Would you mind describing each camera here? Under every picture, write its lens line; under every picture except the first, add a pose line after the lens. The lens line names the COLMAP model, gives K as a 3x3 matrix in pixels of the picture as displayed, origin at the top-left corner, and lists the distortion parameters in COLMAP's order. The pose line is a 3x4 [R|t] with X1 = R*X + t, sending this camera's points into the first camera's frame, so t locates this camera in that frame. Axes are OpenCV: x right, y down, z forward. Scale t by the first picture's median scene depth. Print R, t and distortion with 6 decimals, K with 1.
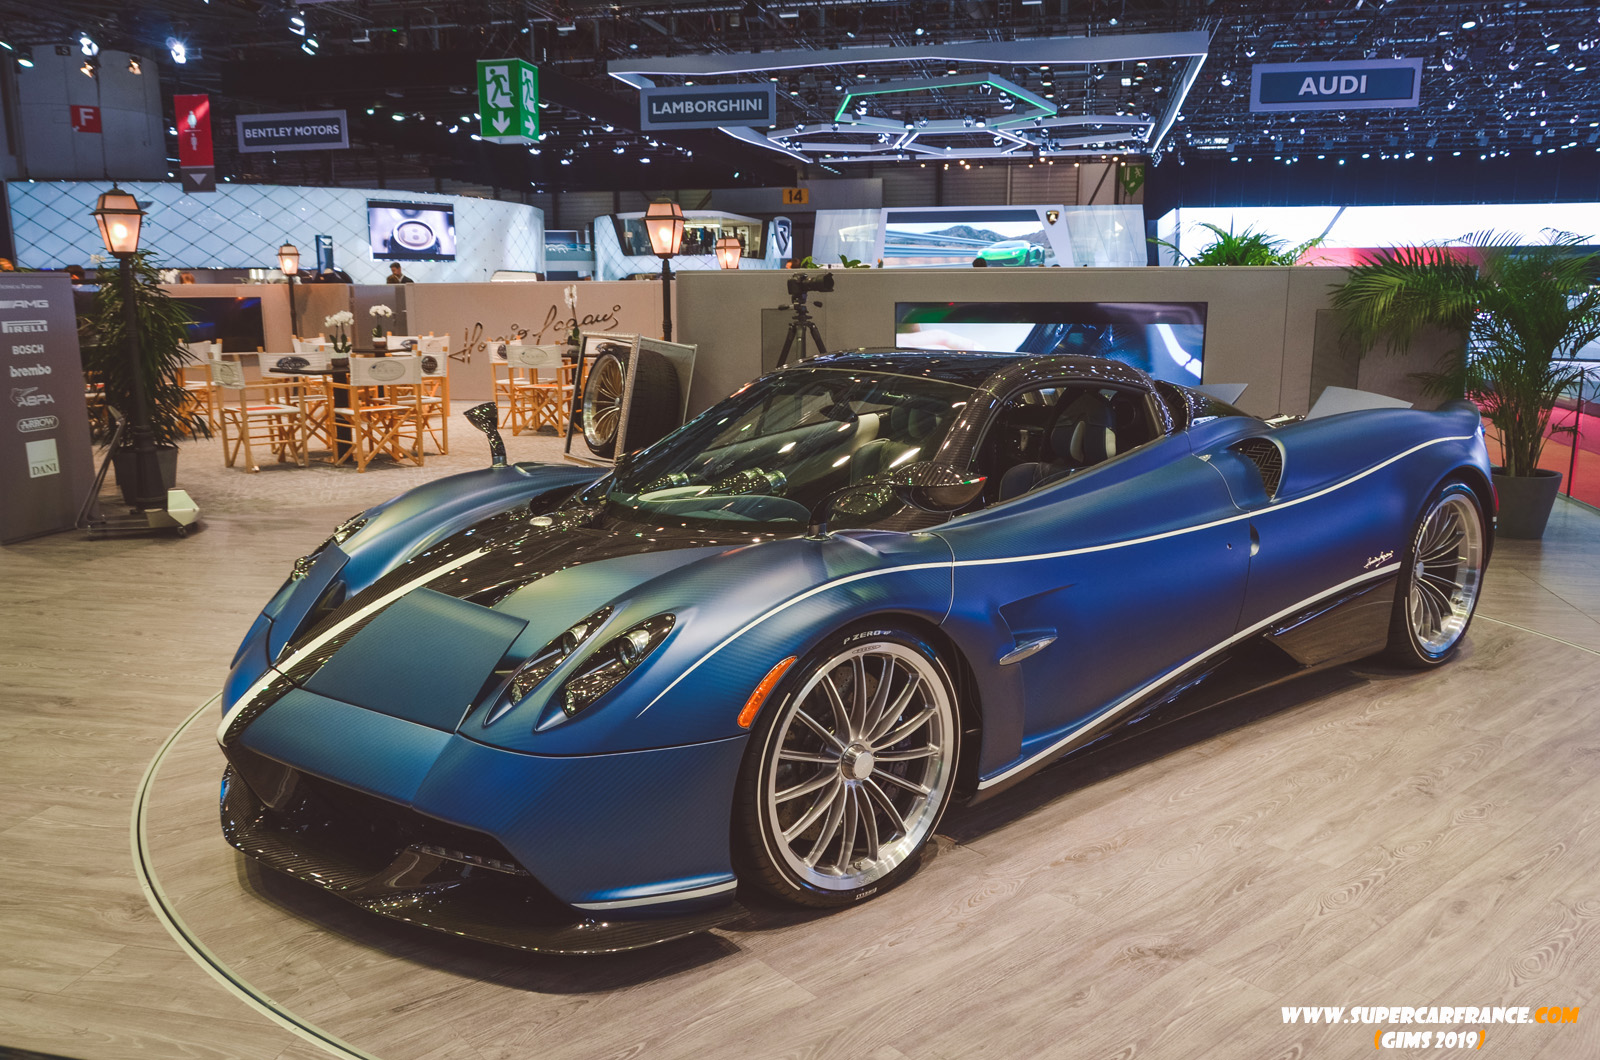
lens RADIAL K [[1227.6, 0, 800.0], [0, 1227.6, 530.0], [0, 0, 1]] dist [-0.010615, 0.022621]
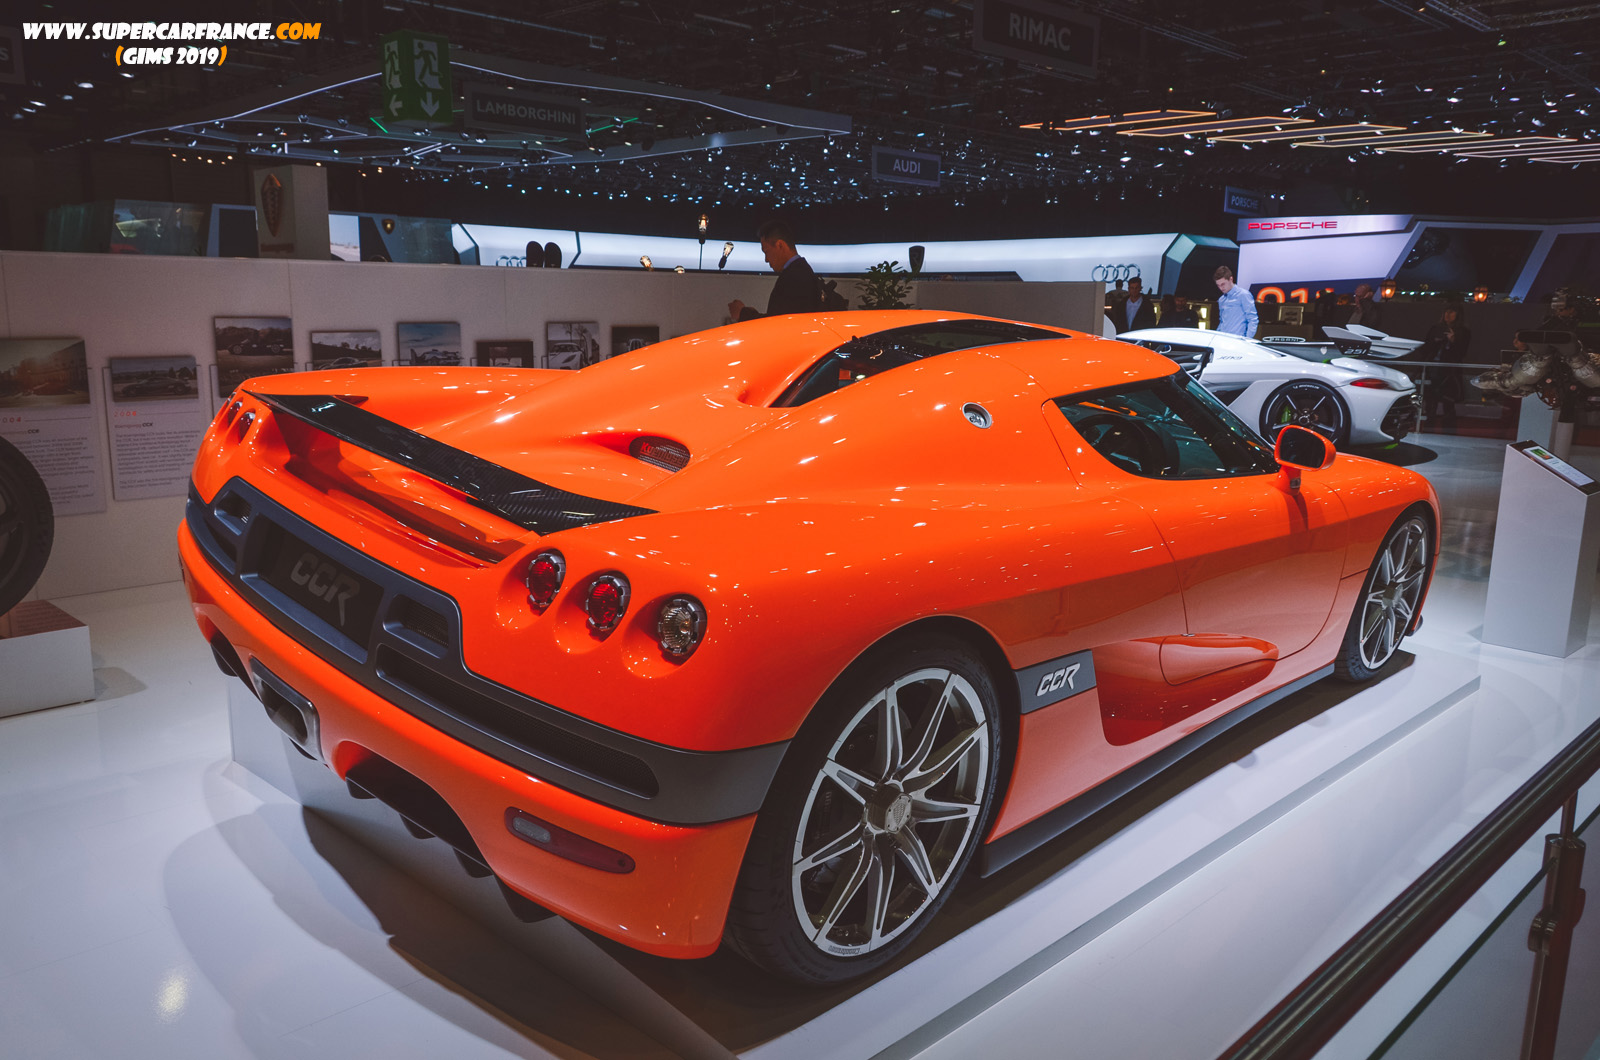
lens RADIAL K [[1227.6, 0, 800.0], [0, 1227.6, 530.0], [0, 0, 1]] dist [-0.010615, 0.022621]
pose [[0.520914, -0.145582, 0.841103, -0.732933], [0.149589, 0.985670, 0.077961, -0.050844], [-0.840400, 0.085209, 0.535227, 0.275924]]
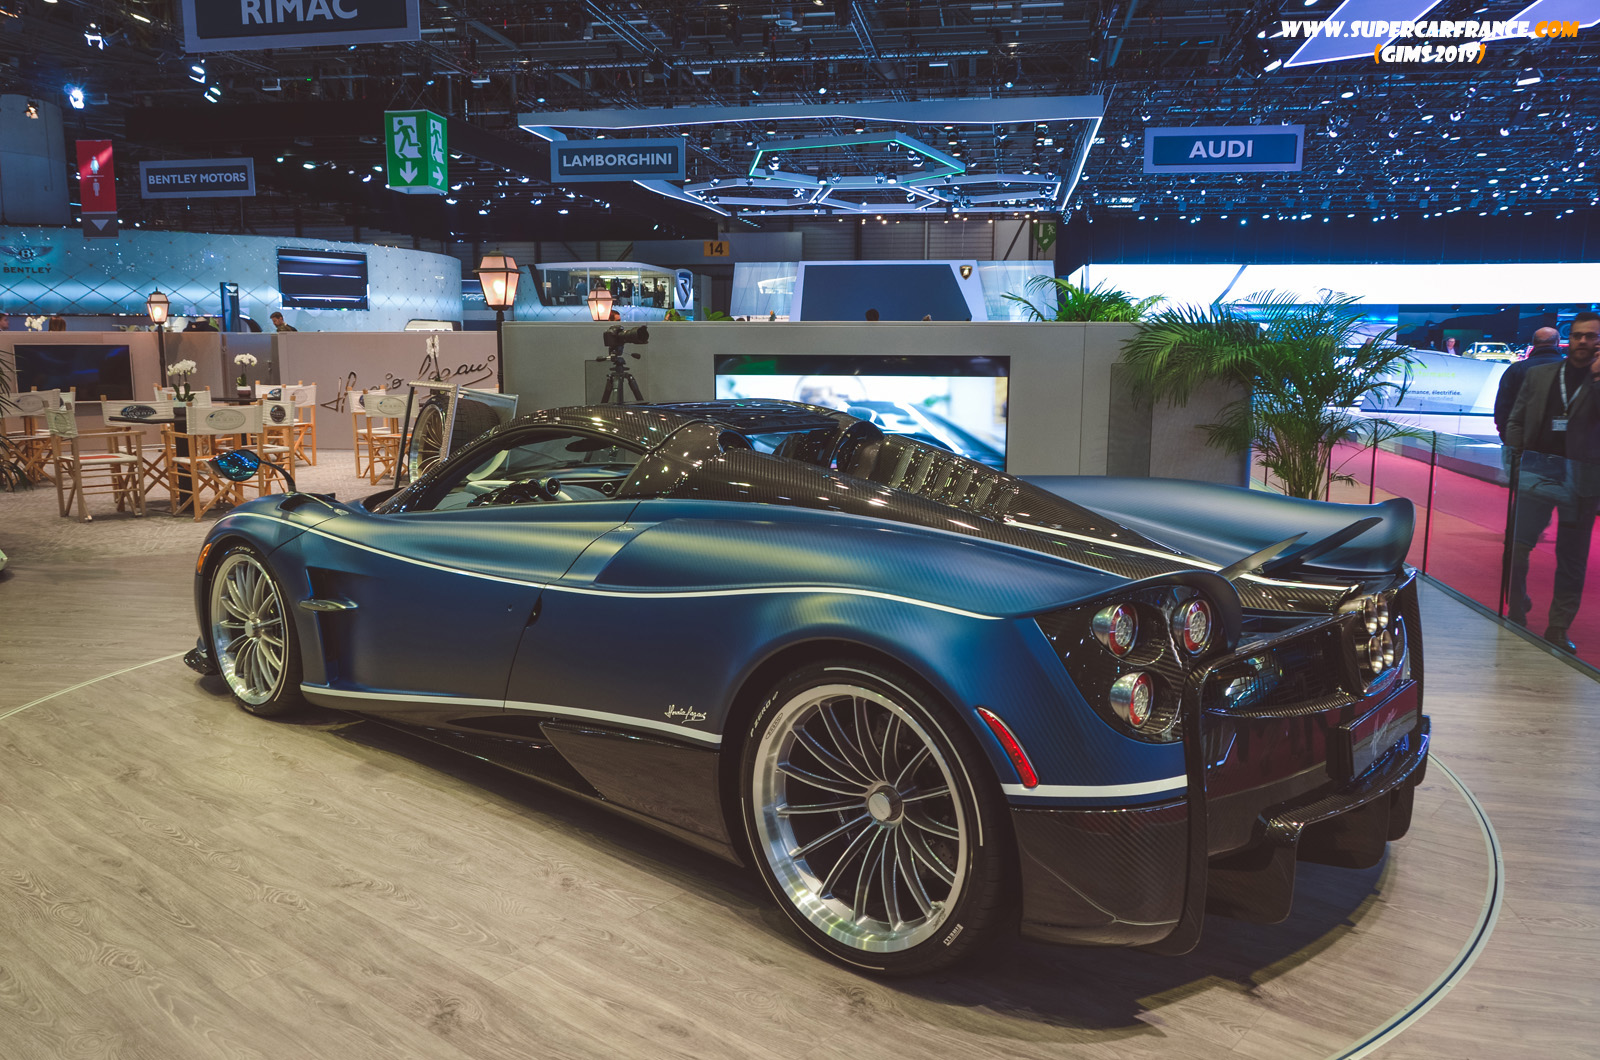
lens RADIAL K [[1228.3, 0, 800.0], [0, 1228.3, 530.0], [0, 0, 1]] dist [-0.008630, 0.012312]
pose [[0.998402, -0.001699, 0.056487, 0.014652], [0.003988, 0.999174, -0.040440, 0.000354], [-0.056372, 0.040601, 0.997584, -0.003072]]
